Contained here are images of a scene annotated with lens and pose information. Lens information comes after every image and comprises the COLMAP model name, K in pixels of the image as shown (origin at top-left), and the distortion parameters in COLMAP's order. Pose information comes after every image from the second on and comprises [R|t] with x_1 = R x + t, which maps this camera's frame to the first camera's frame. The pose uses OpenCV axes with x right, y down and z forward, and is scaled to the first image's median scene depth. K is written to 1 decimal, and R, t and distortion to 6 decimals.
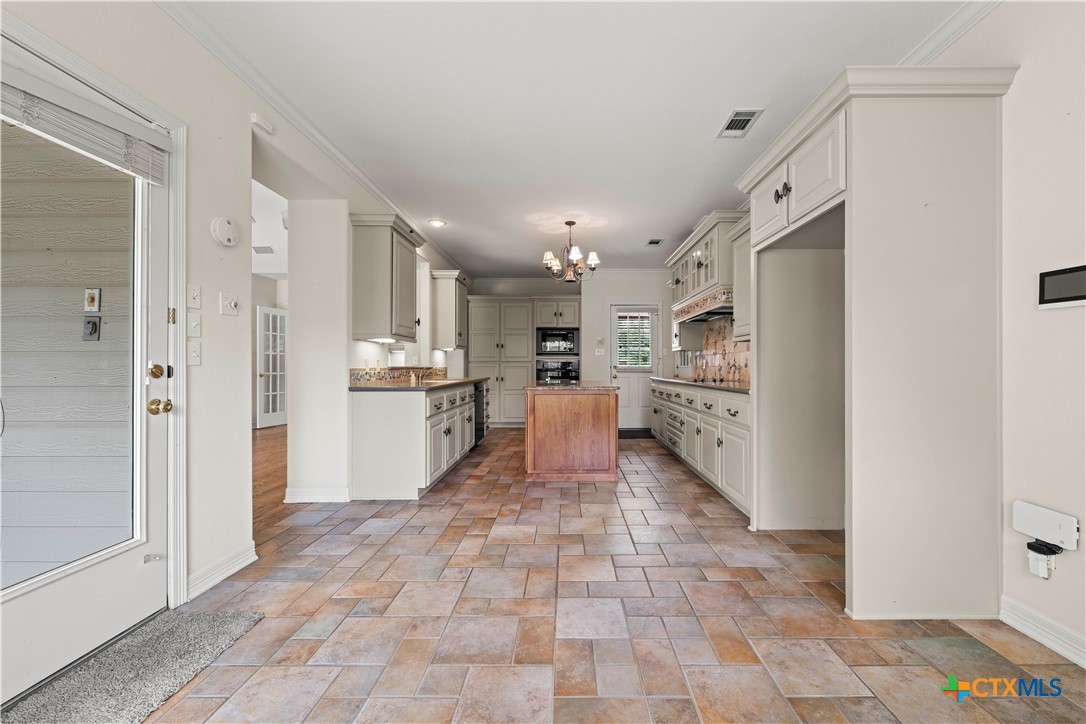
lens RADIAL K [[429.8, 0, 552.6], [0, 429.8, 364.0], [0, 0, 1]] dist [-0.000479, -0.000685]
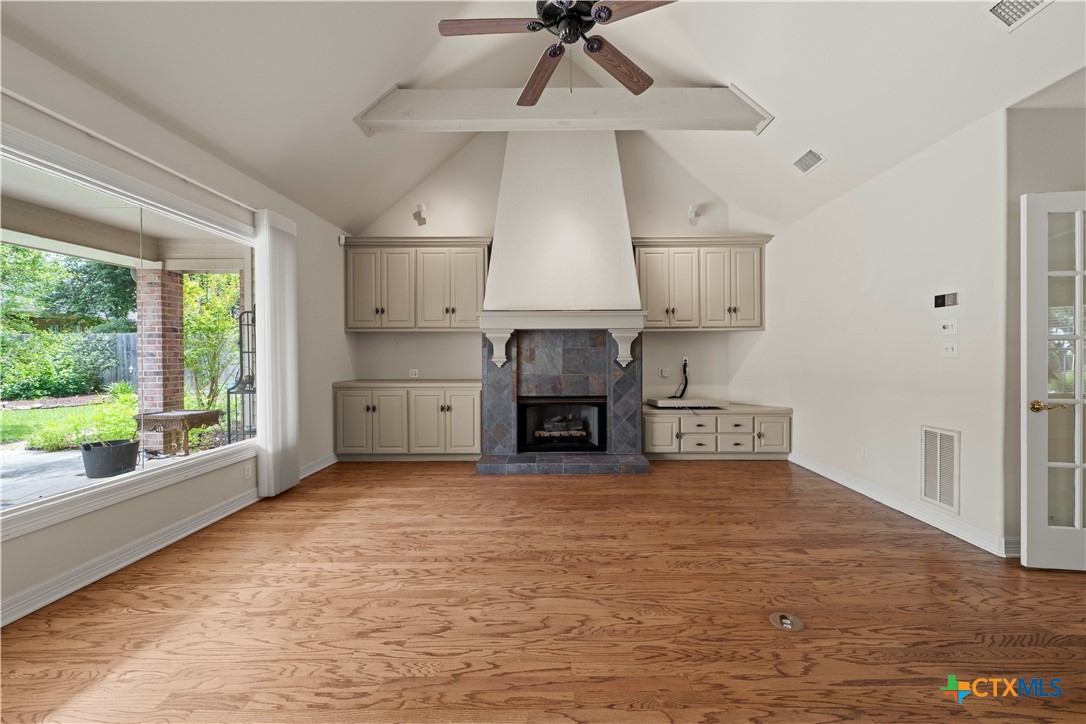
lens RADIAL K [[429.8, 0, 559.0], [0, 429.8, 356.4], [0, 0, 1]] dist [-0.000479, -0.000685]
pose [[0.019187, 0.006583, -0.999794, -0.477043], [0.008191, 0.999944, 0.006742, -0.022229], [0.999782, -0.008319, 0.019132, 0.836295]]
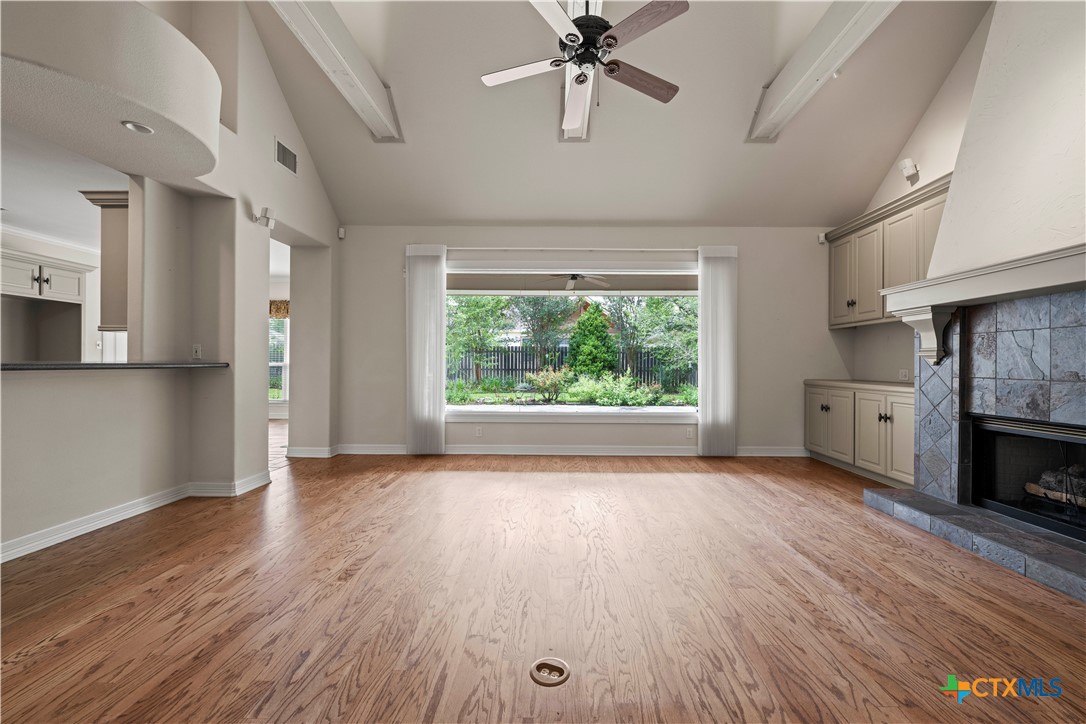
lens RADIAL K [[429.8, 0, 555.2], [0, 429.8, 364.9], [0, 0, 1]] dist [-0.000479, -0.000685]
pose [[-0.999928, -0.004590, -0.011102, -0.814233], [-0.004559, 0.999986, -0.002810, 0.006880], [0.011115, -0.002759, -0.999934, 1.286219]]
